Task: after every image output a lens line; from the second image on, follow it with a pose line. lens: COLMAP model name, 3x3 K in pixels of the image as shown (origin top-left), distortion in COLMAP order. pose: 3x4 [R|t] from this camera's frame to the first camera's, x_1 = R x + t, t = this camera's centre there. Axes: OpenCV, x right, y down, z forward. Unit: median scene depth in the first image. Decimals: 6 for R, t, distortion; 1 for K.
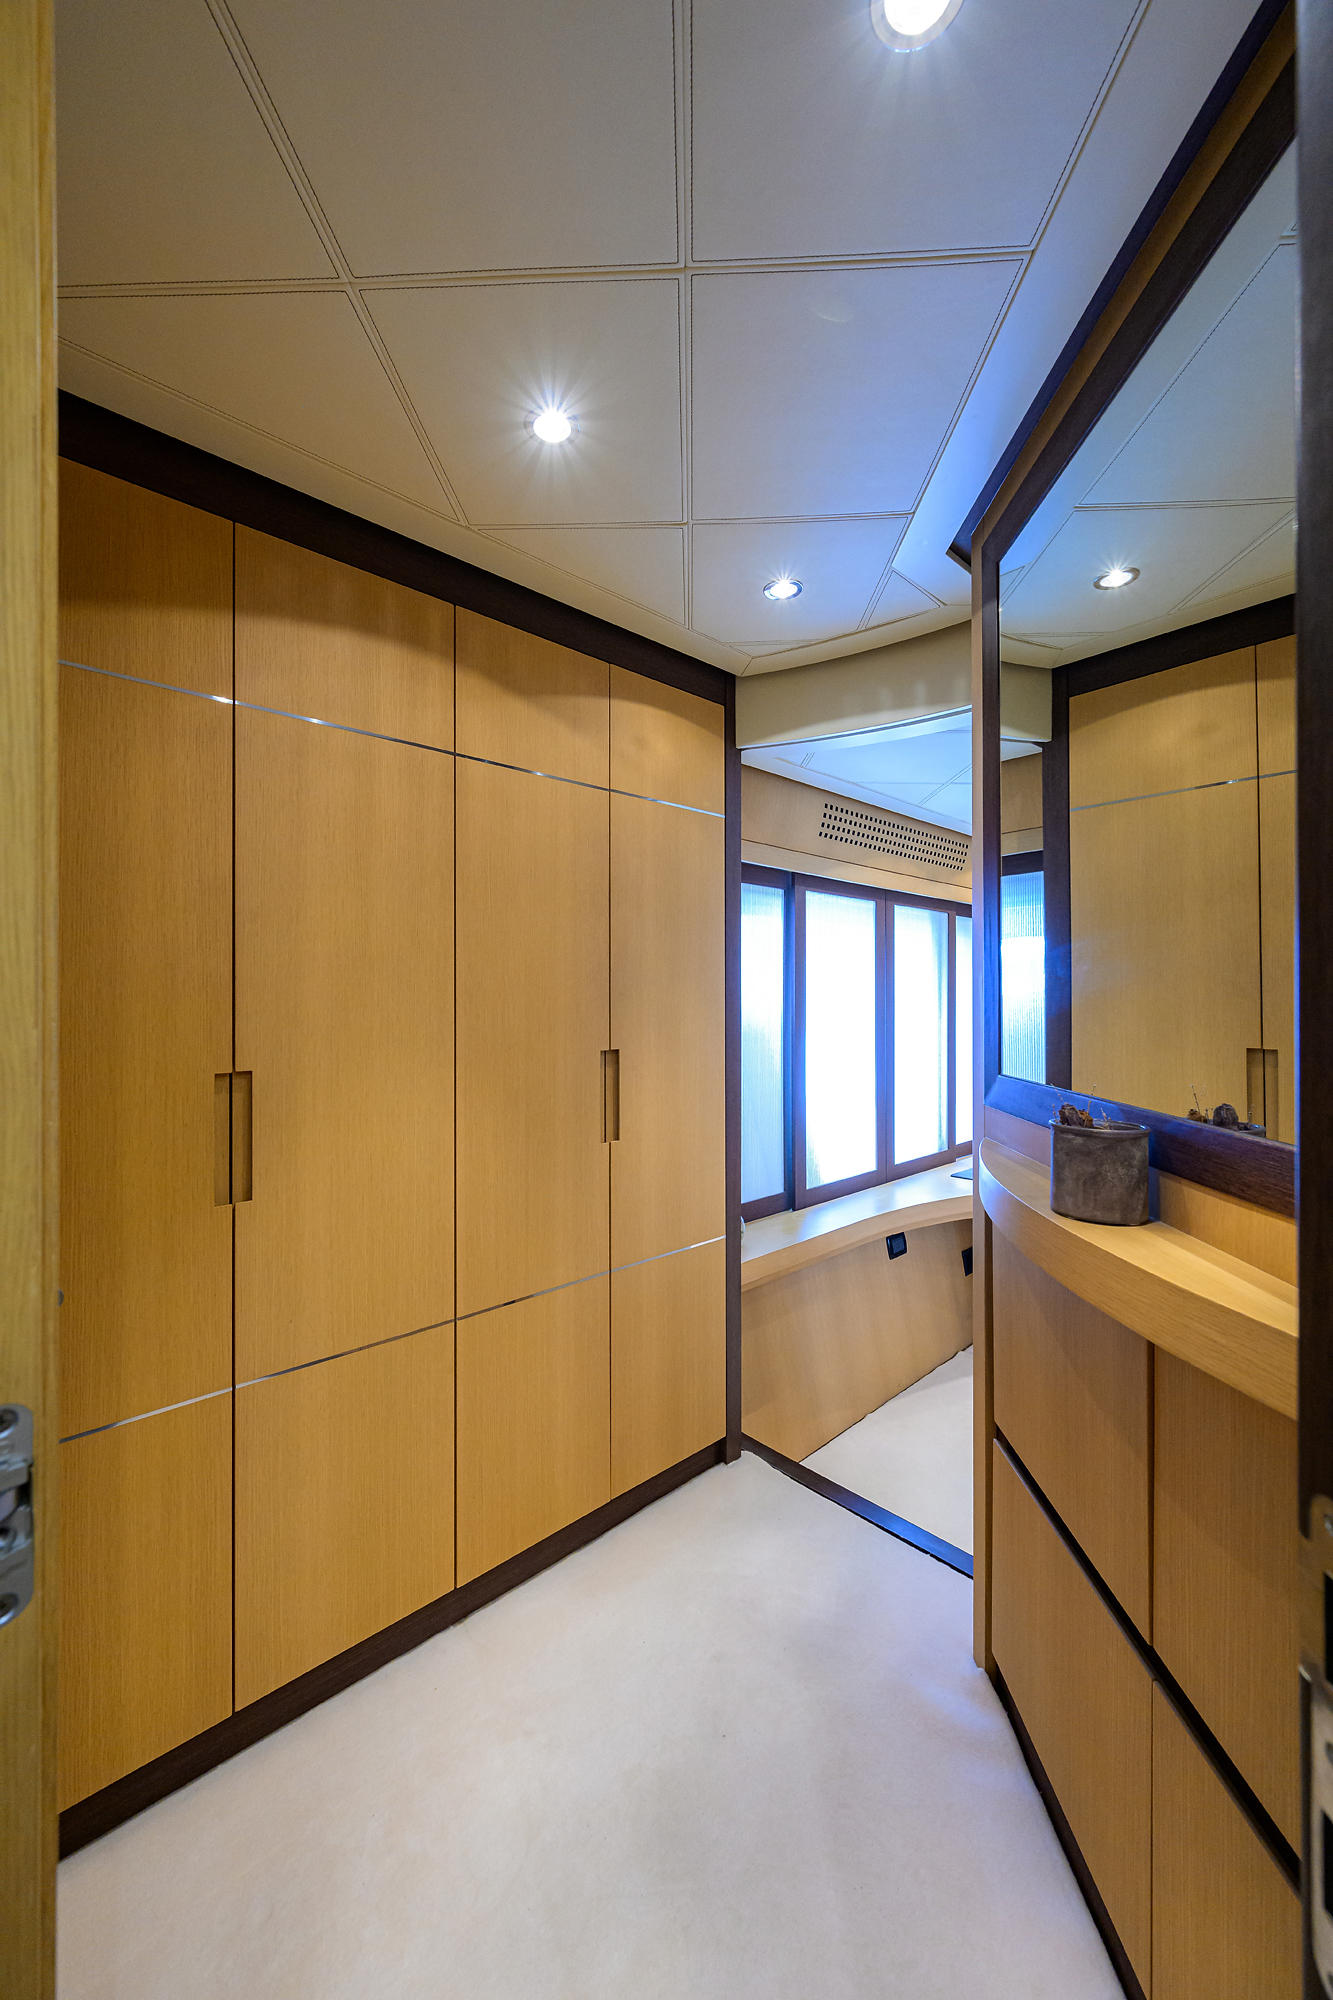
lens RADIAL K [[778.4, 0, 659.1], [0, 778.4, 1002.2], [0, 0, 1]] dist [-0.006509, 0.000066]
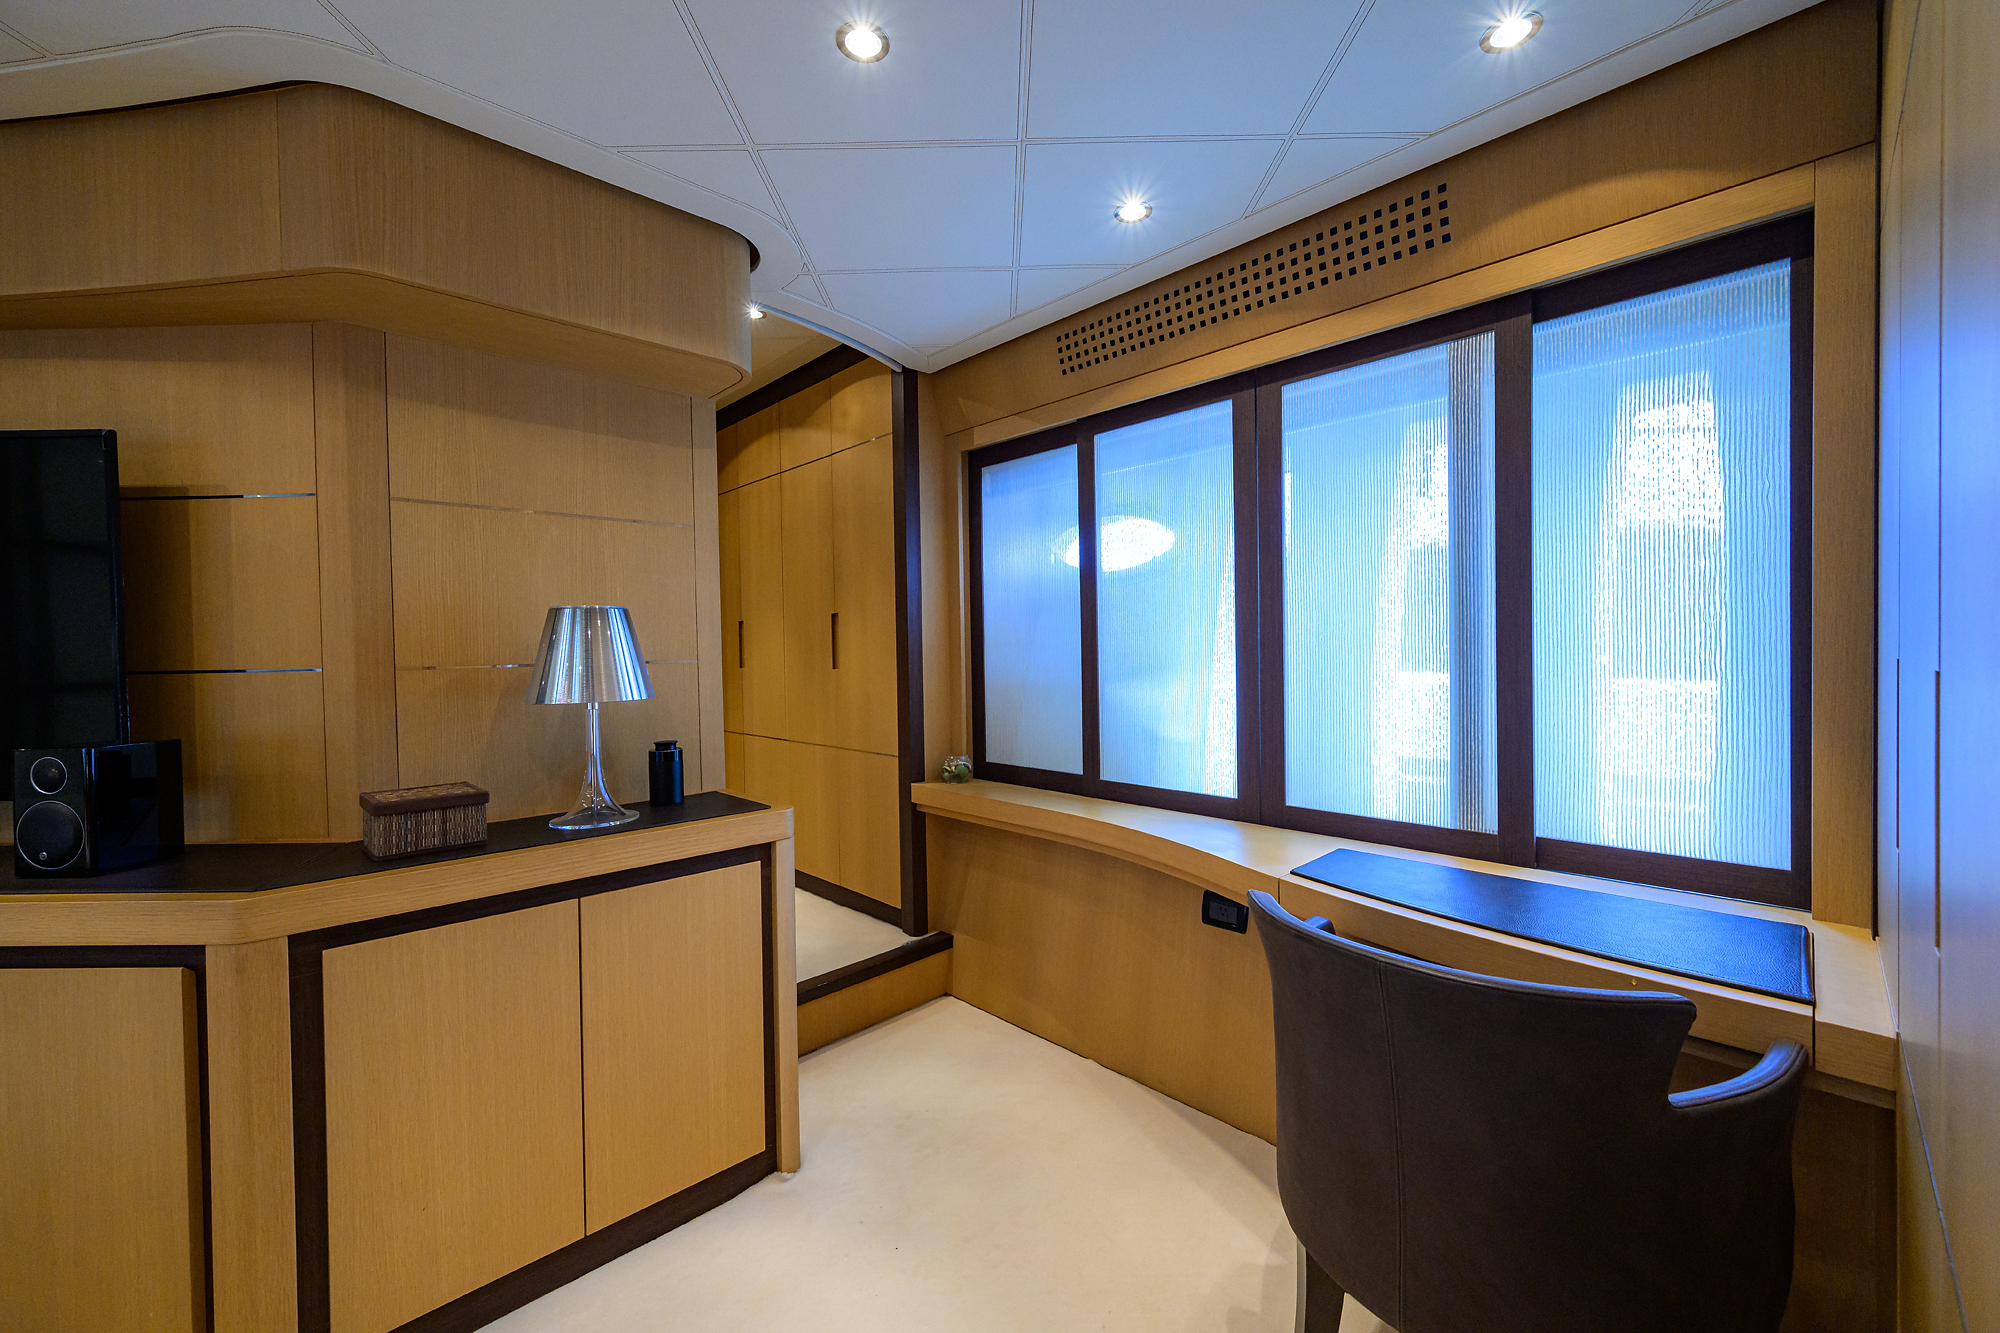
lens RADIAL K [[778.4, 0, 1006.6], [0, 778.4, 664.6], [0, 0, 1]] dist [-0.006509, 0.000066]
pose [[0.026264, 0.022849, -0.999394, 1.589176], [0.016933, 0.999585, 0.023298, 0.135447], [0.999512, -0.017534, 0.025866, 1.319940]]
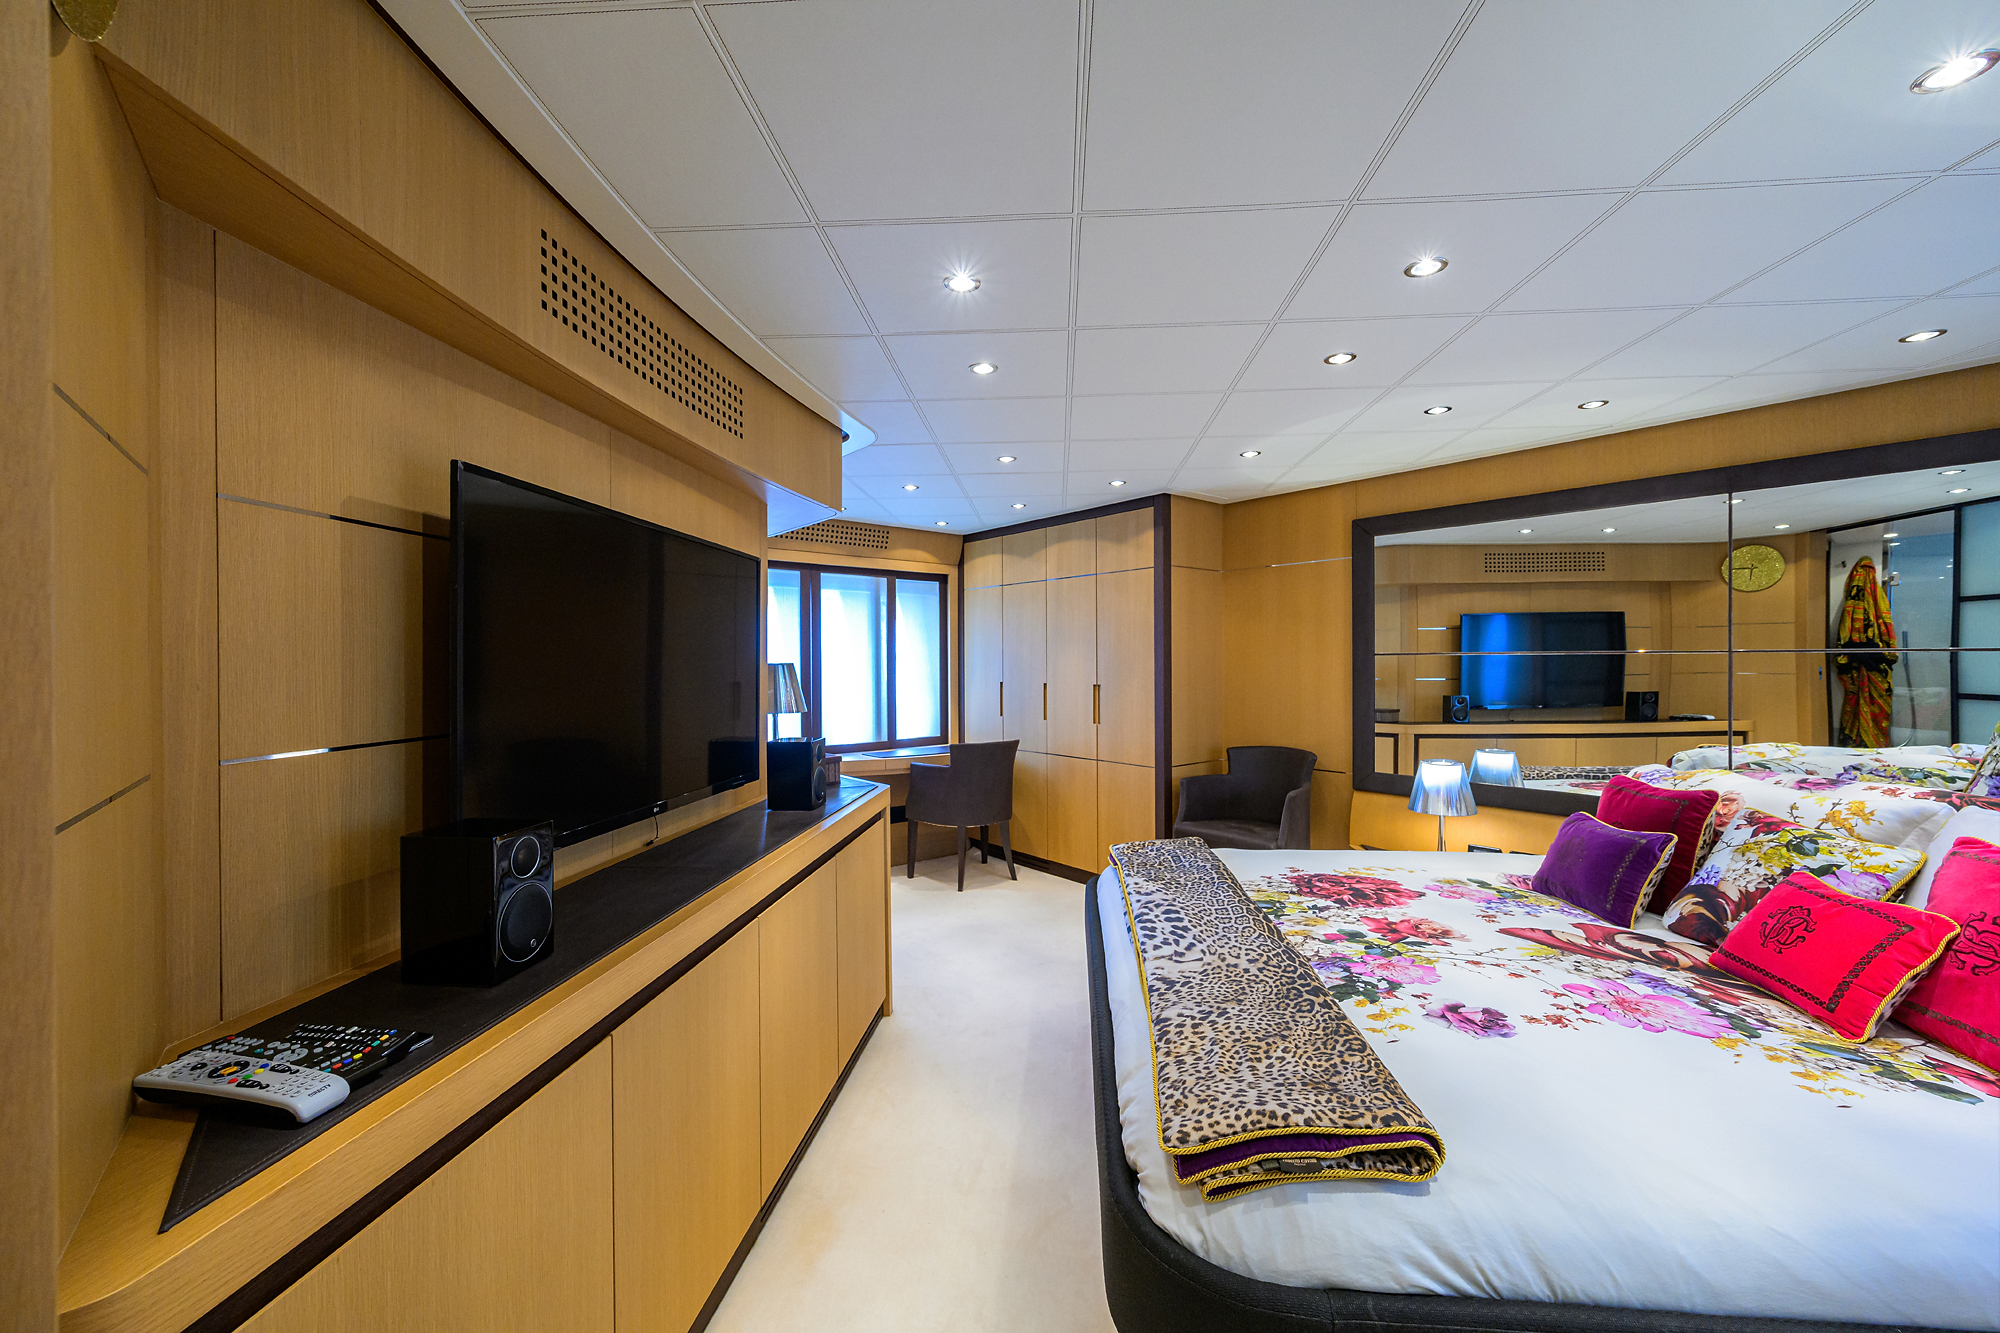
lens RADIAL K [[785.8, 0, 1001.3], [0, 785.8, 661.6], [0, 0, 1]] dist [0.000343, 0.000244]
pose [[0.998582, 0.000127, -0.053235, 1.264217], [-0.000005, 0.999997, 0.002299, 0.074139], [0.053236, -0.002295, 0.998579, -0.860330]]
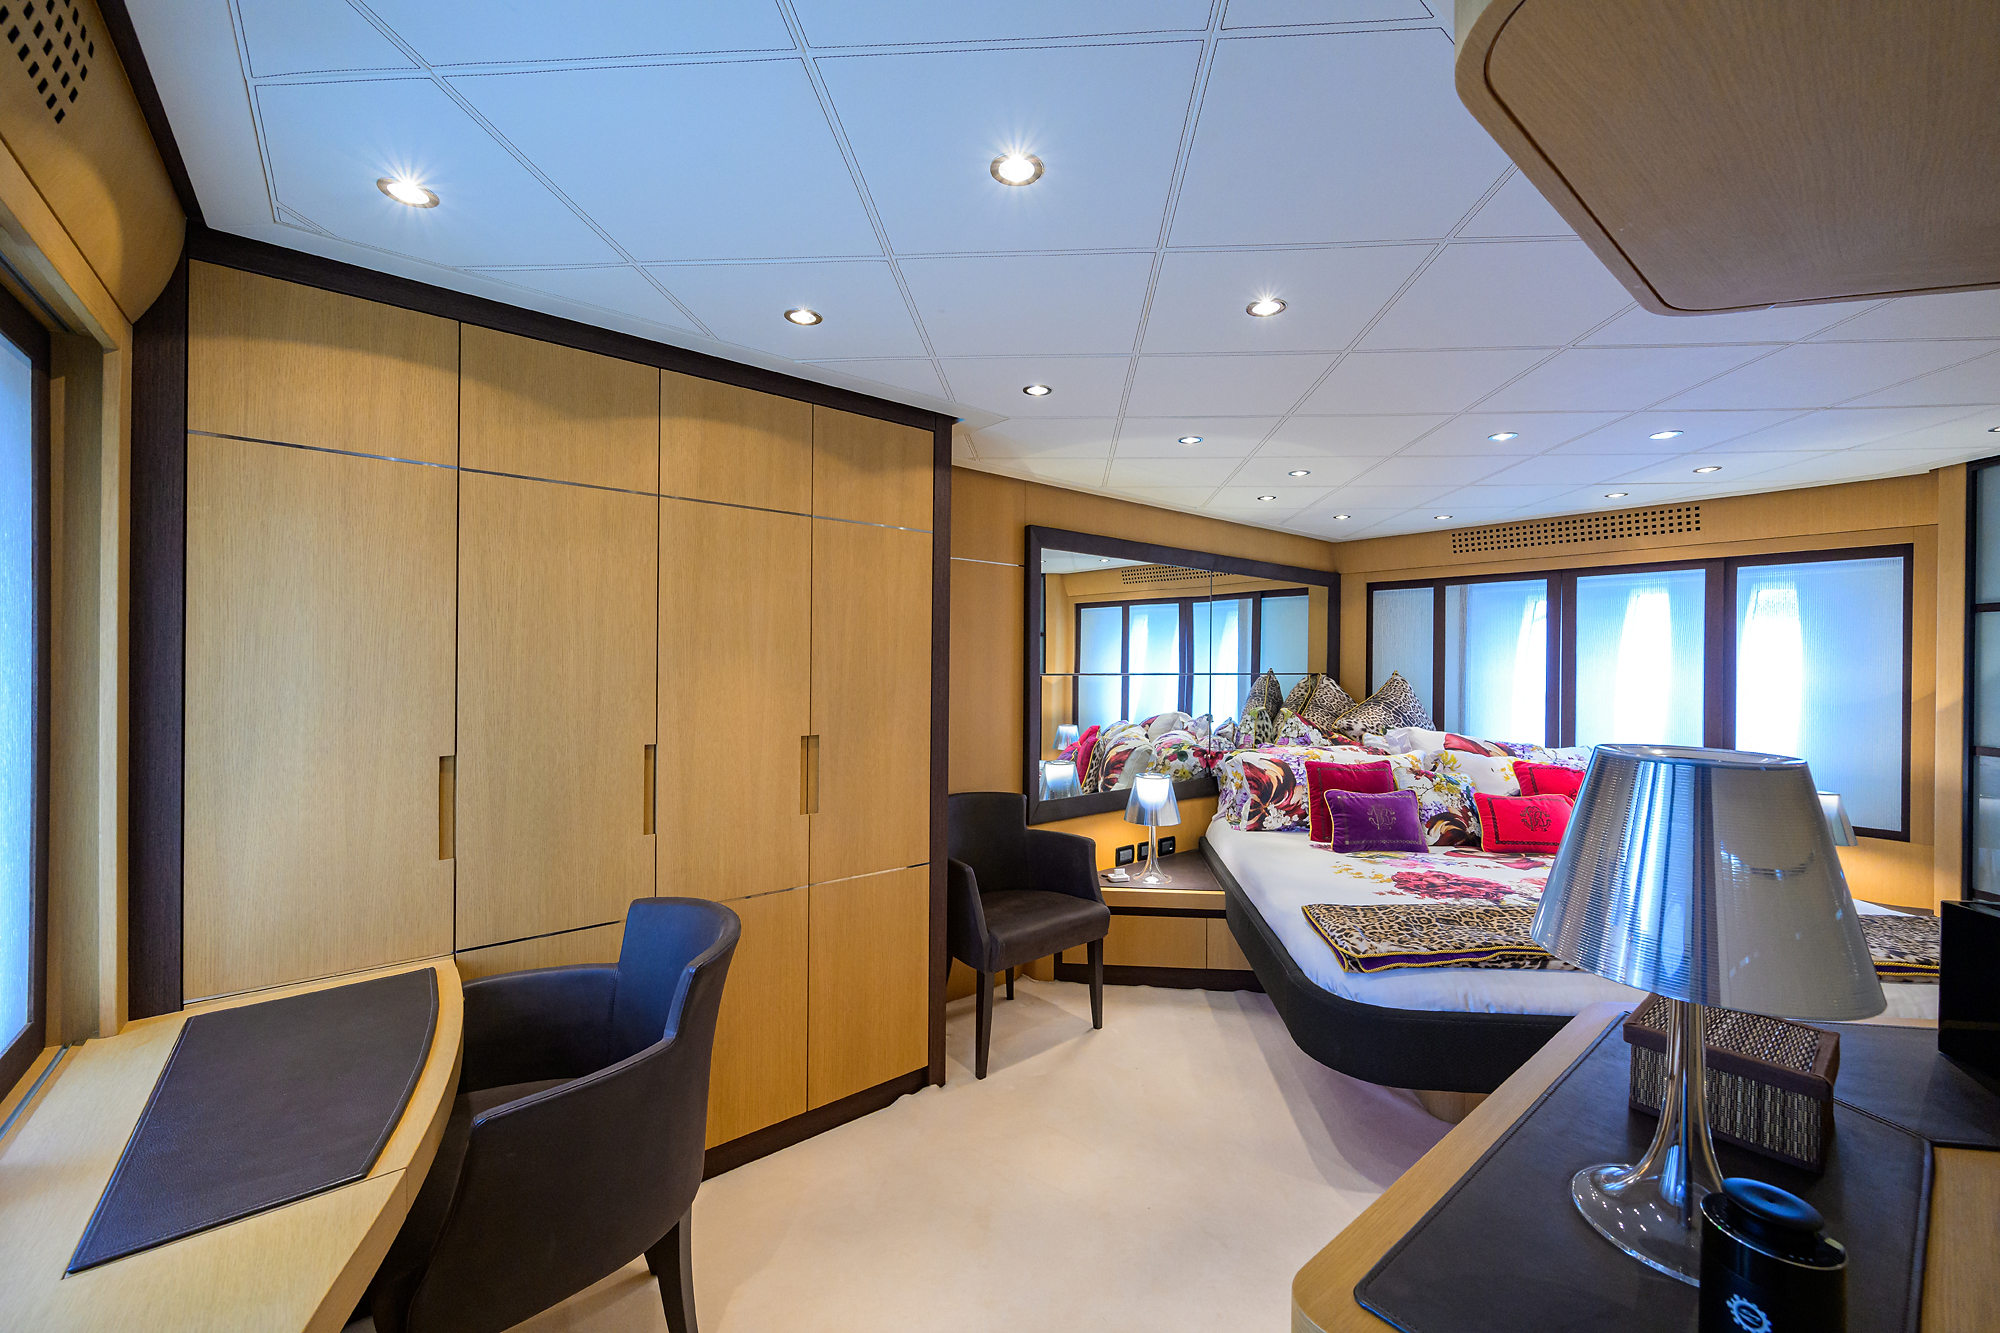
lens RADIAL K [[778.4, 0, 1006.6], [0, 778.4, 664.6], [0, 0, 1]] dist [-0.006509, 0.000066]
pose [[0.056012, 0.001782, 0.998428, 0.248638], [-0.006973, 0.999975, -0.001393, 0.040859], [-0.998406, -0.006884, 0.056023, 1.194882]]
